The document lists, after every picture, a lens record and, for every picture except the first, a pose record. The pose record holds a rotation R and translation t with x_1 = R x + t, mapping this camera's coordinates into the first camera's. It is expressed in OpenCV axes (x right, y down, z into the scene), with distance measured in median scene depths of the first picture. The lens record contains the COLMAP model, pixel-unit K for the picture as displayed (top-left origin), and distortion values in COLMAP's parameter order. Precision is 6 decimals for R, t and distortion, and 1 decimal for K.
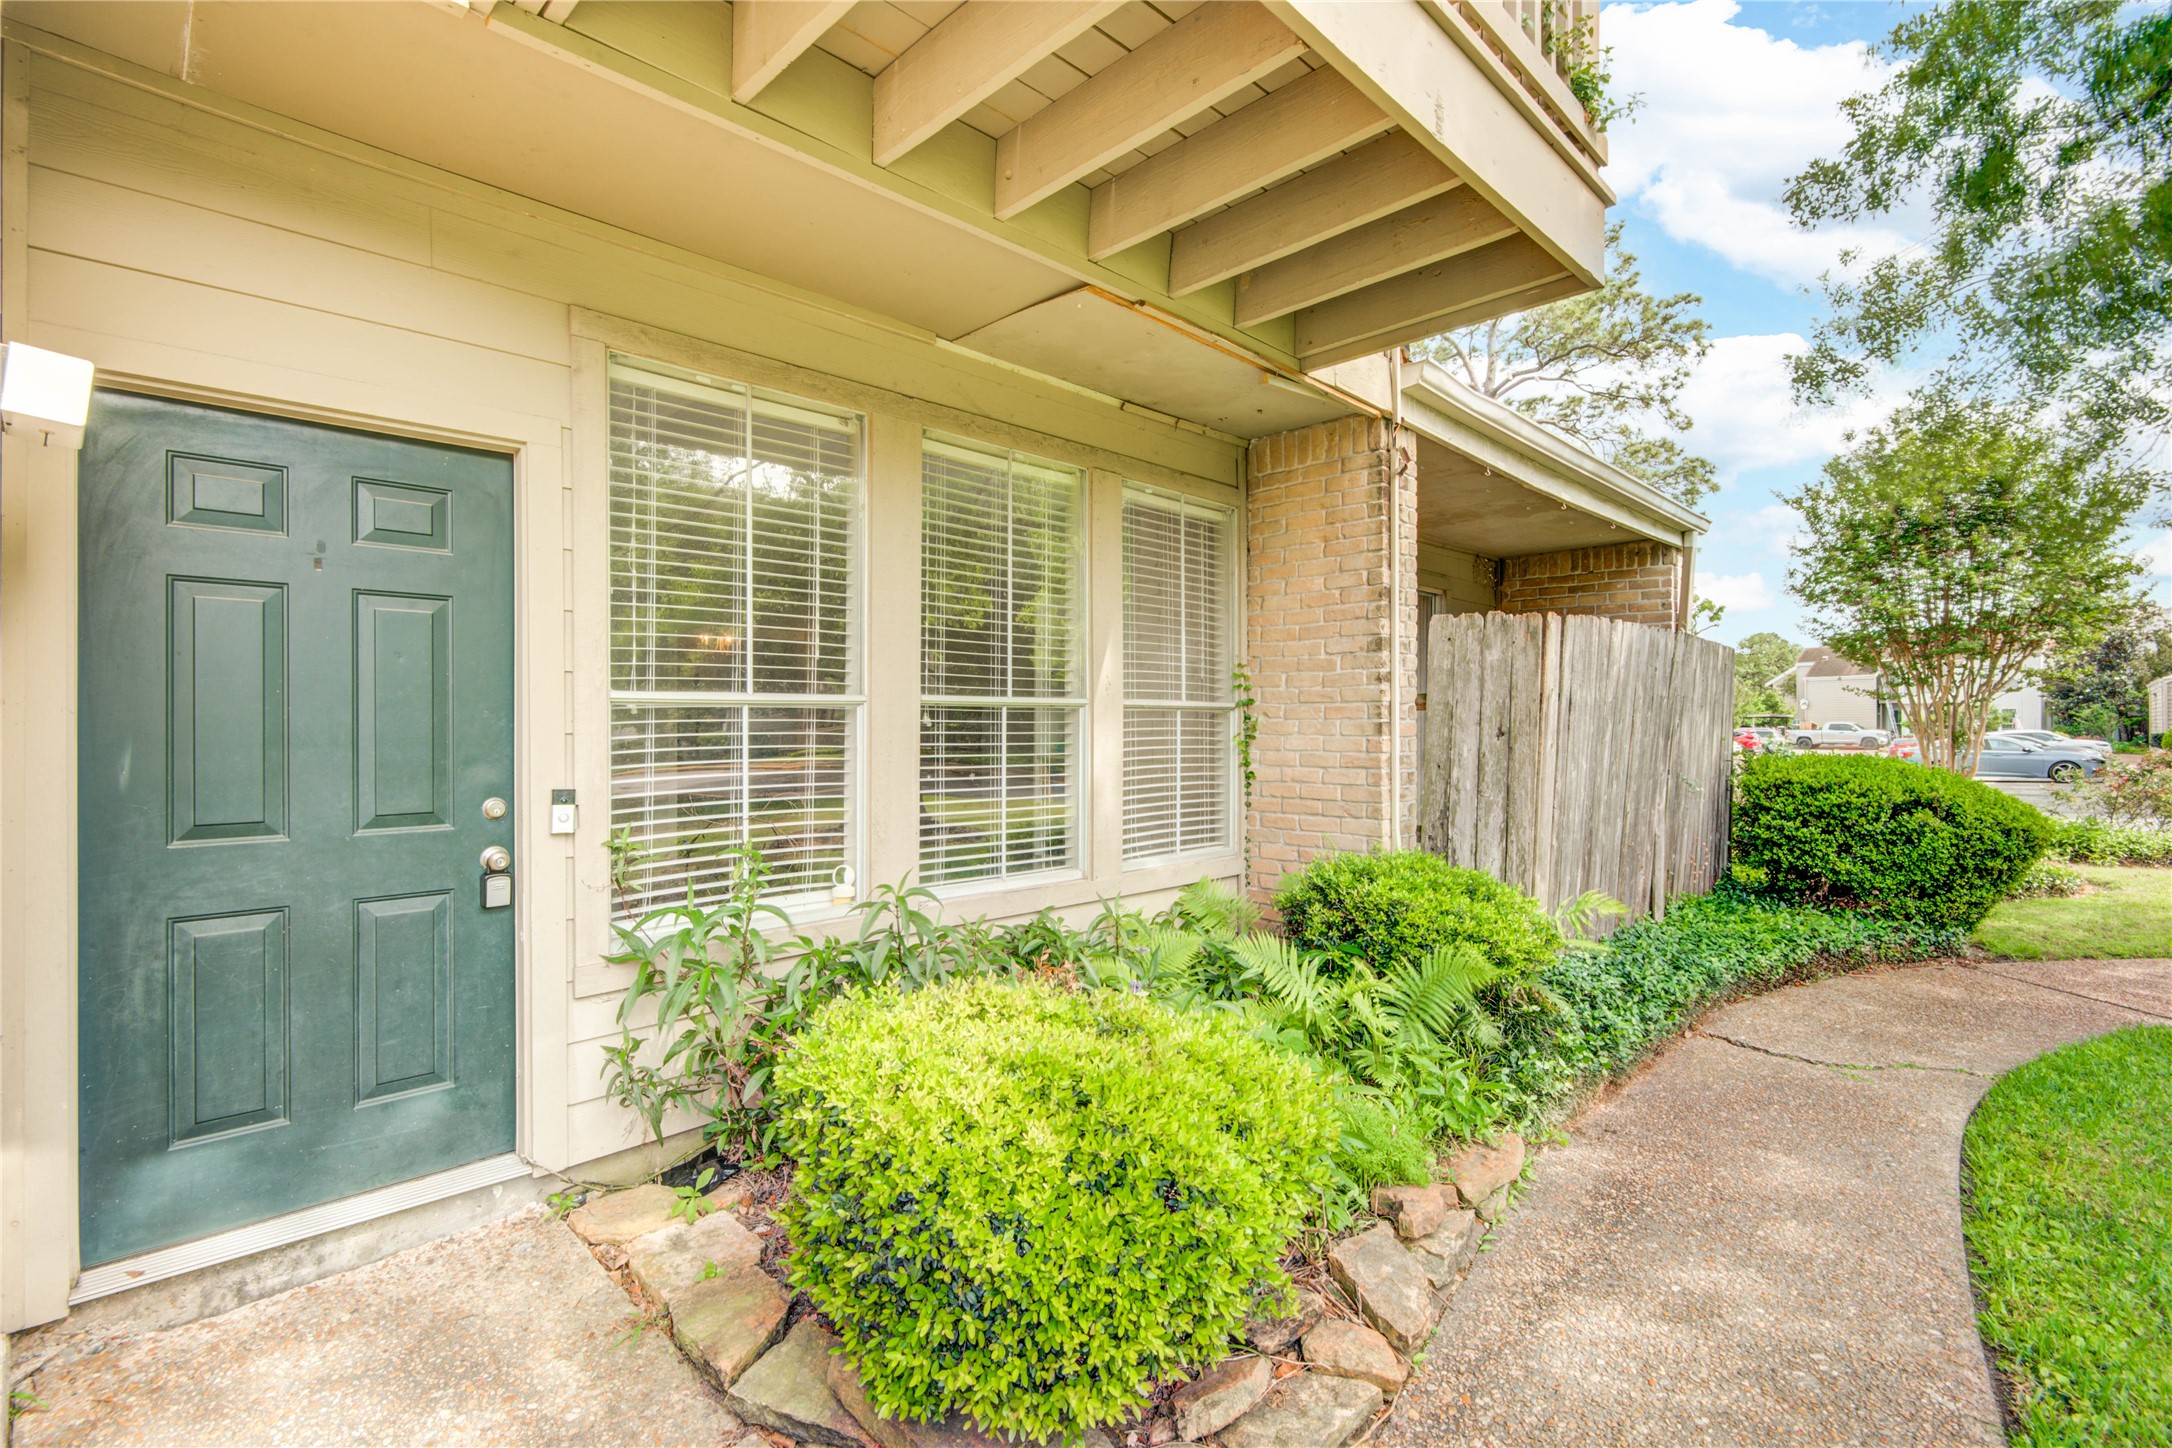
lens RADIAL K [[975.7, 0, 1072.8], [0, 975.7, 722.4], [0, 0, 1]] dist [-0.000086, -0.000588]
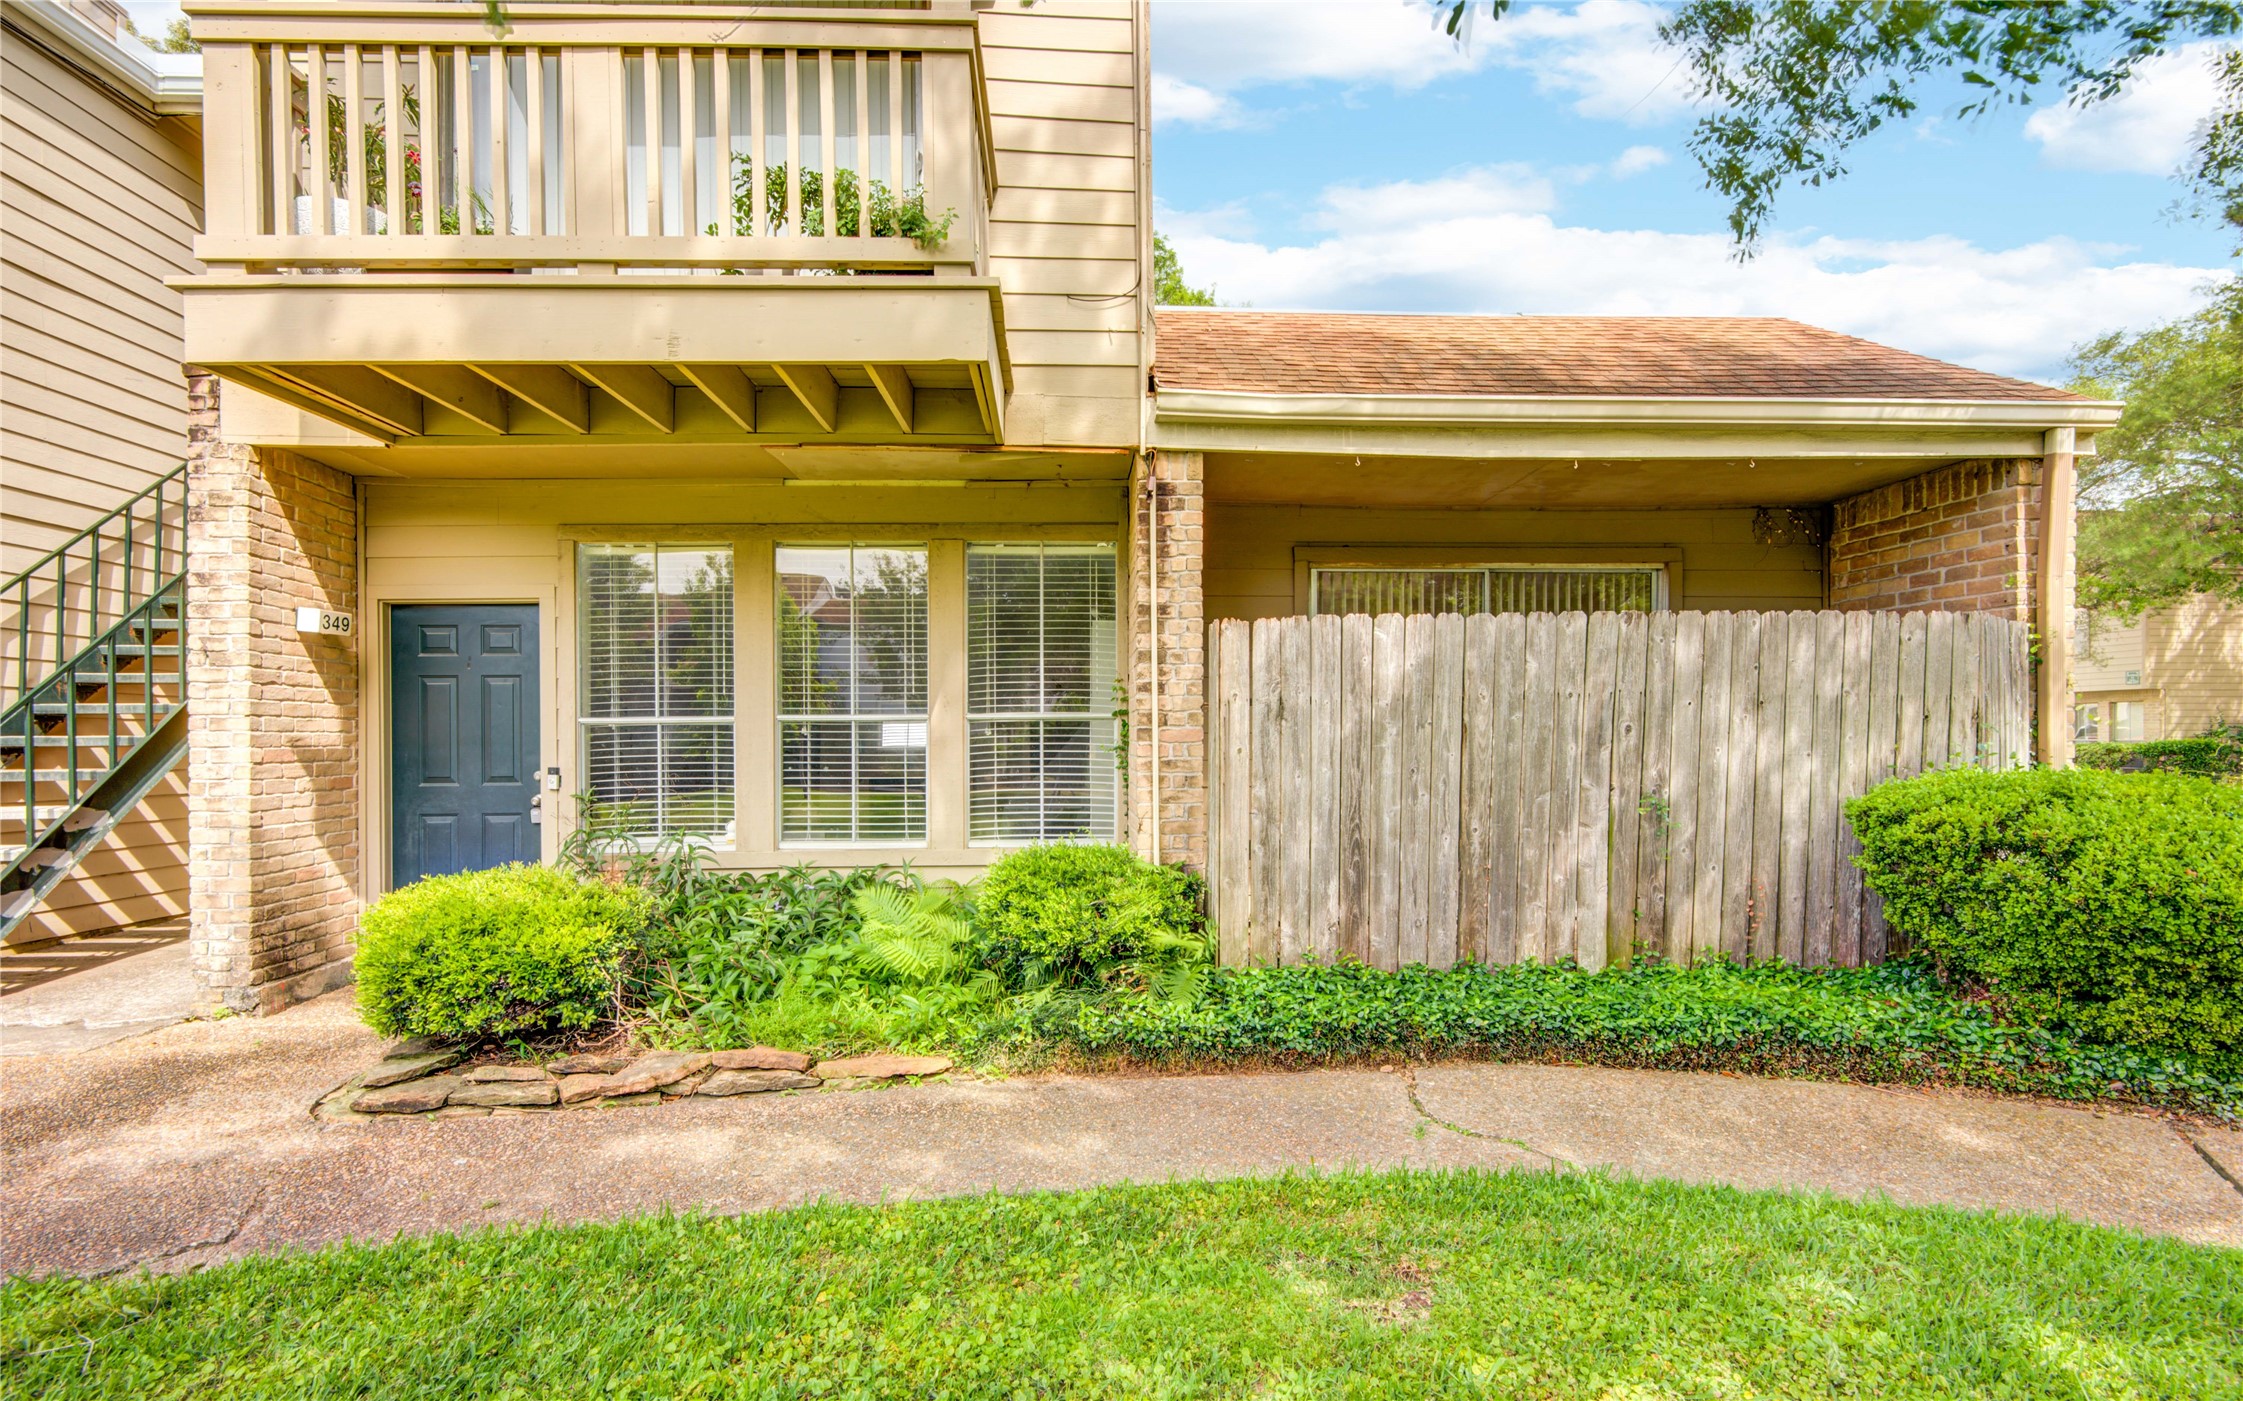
lens RADIAL K [[1010.8, 0, 1113.8], [0, 1010.8, 751.7], [0, 0, 1]] dist [0.002922, 0.000186]
pose [[0.746121, 0.003035, -0.665804, 1.229528], [0.007254, 0.999893, 0.012687, 0.012699], [0.665771, -0.014296, 0.746019, 0.147966]]
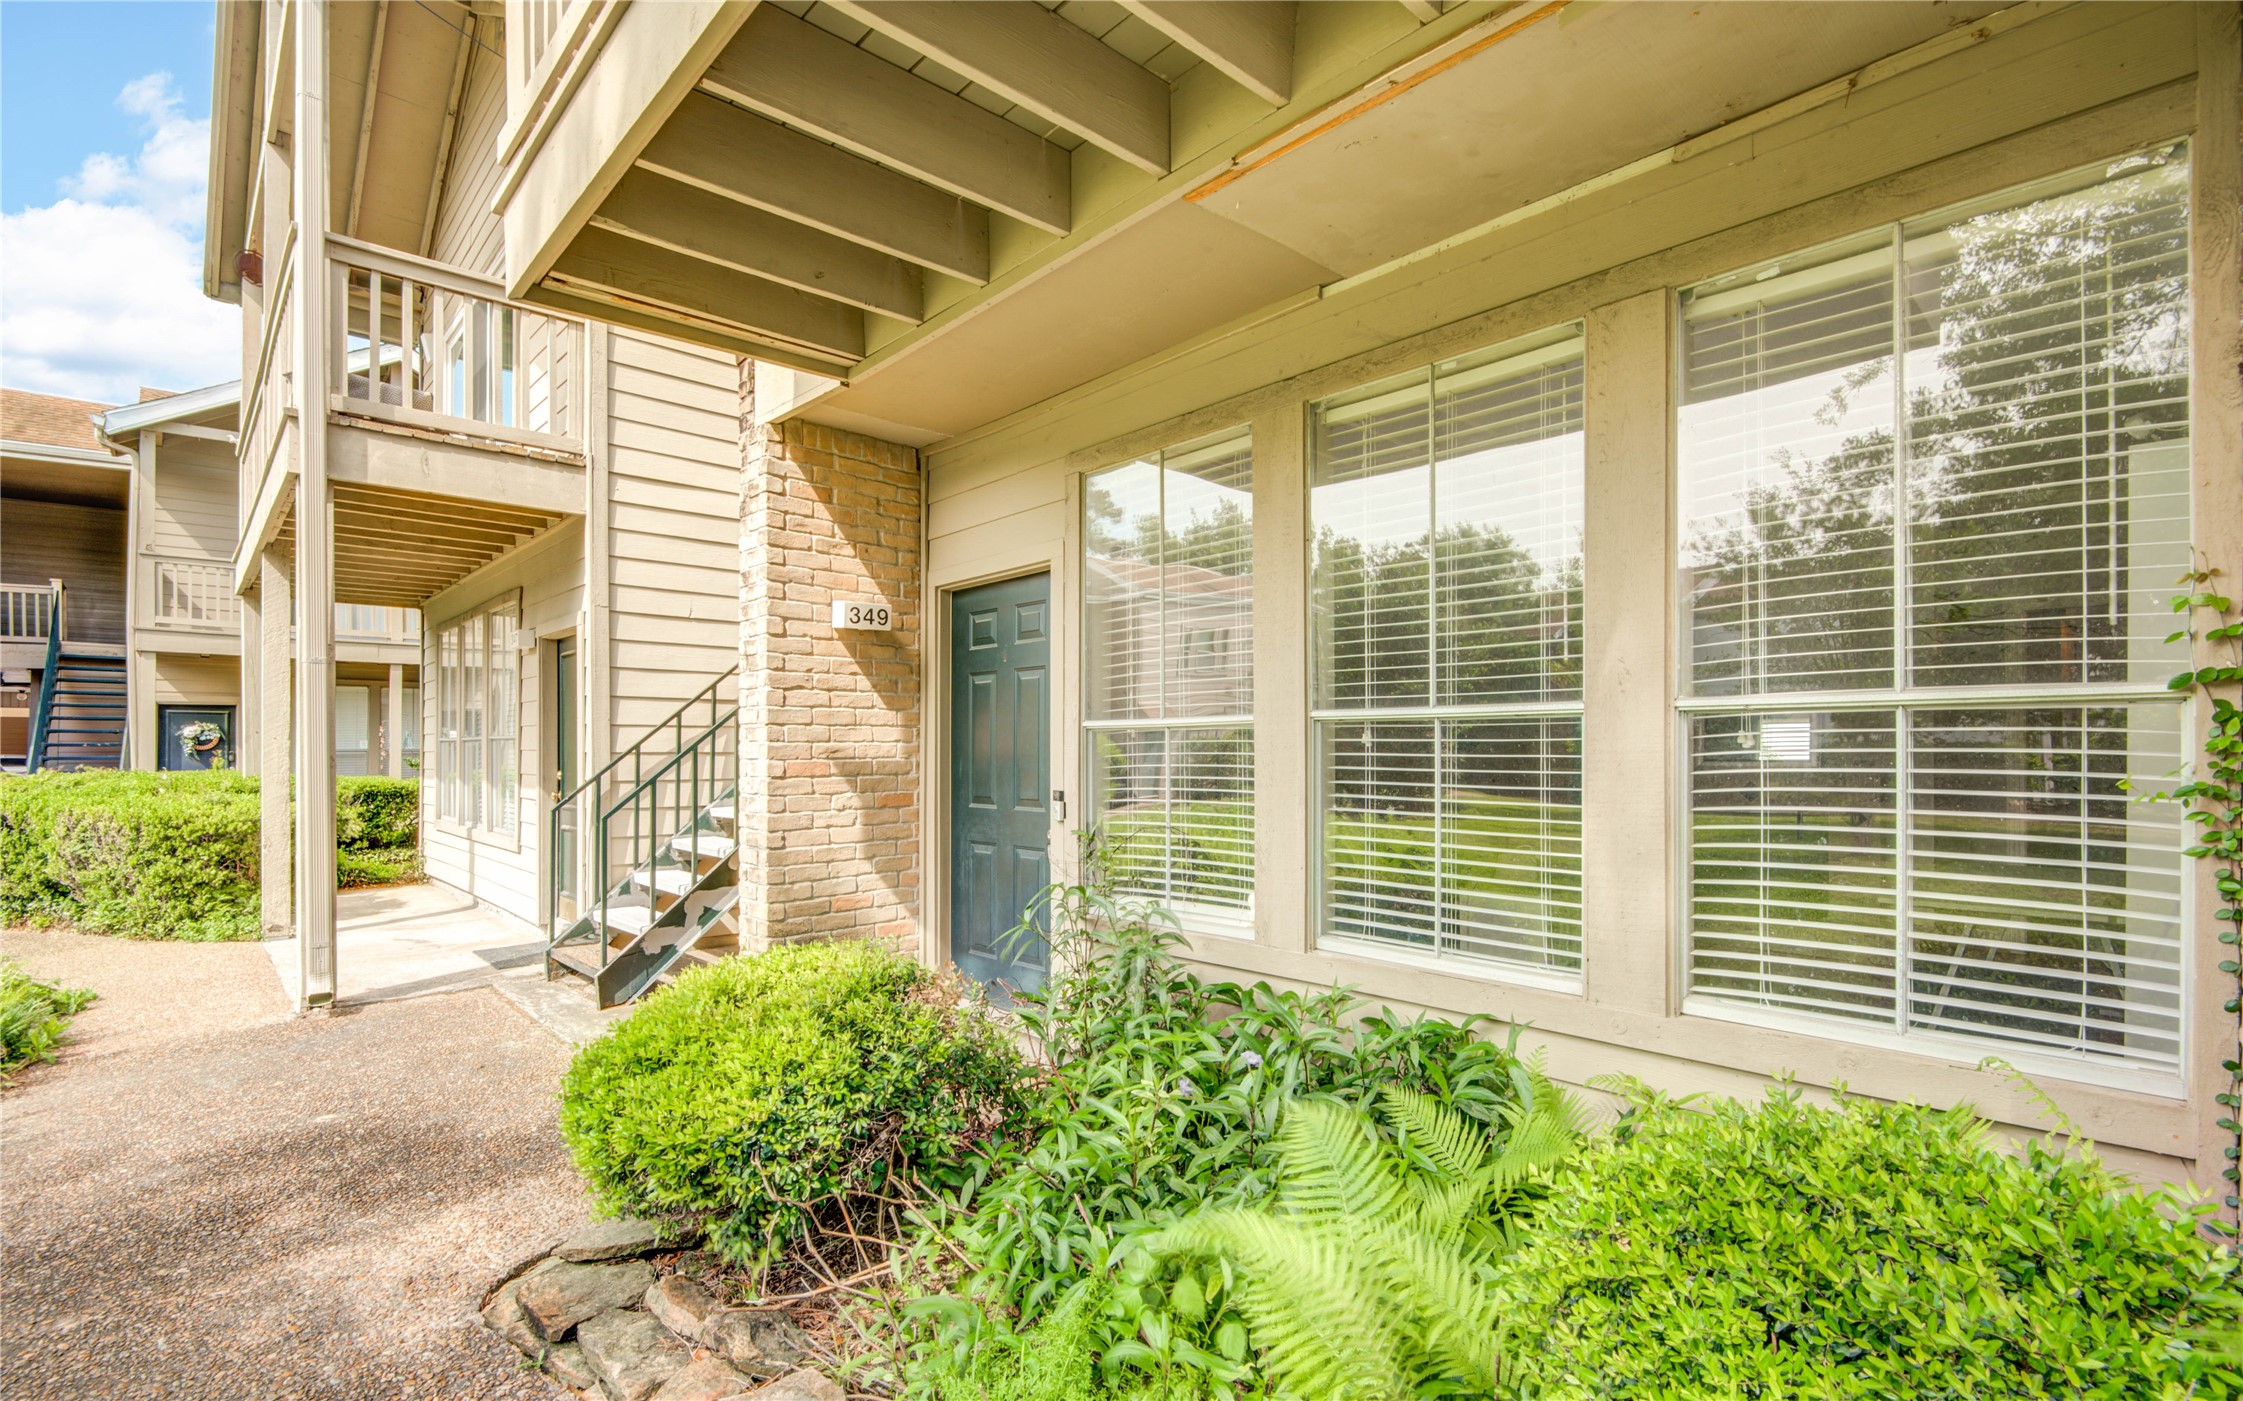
lens RADIAL K [[1010.8, 0, 1113.8], [0, 1010.8, 751.7], [0, 0, 1]] dist [0.002922, 0.000186]
pose [[-0.021689, 0.003898, -0.999757, 0.705777], [0.004800, 0.999981, 0.003795, 0.004156], [0.999753, -0.004716, -0.021707, 0.789988]]
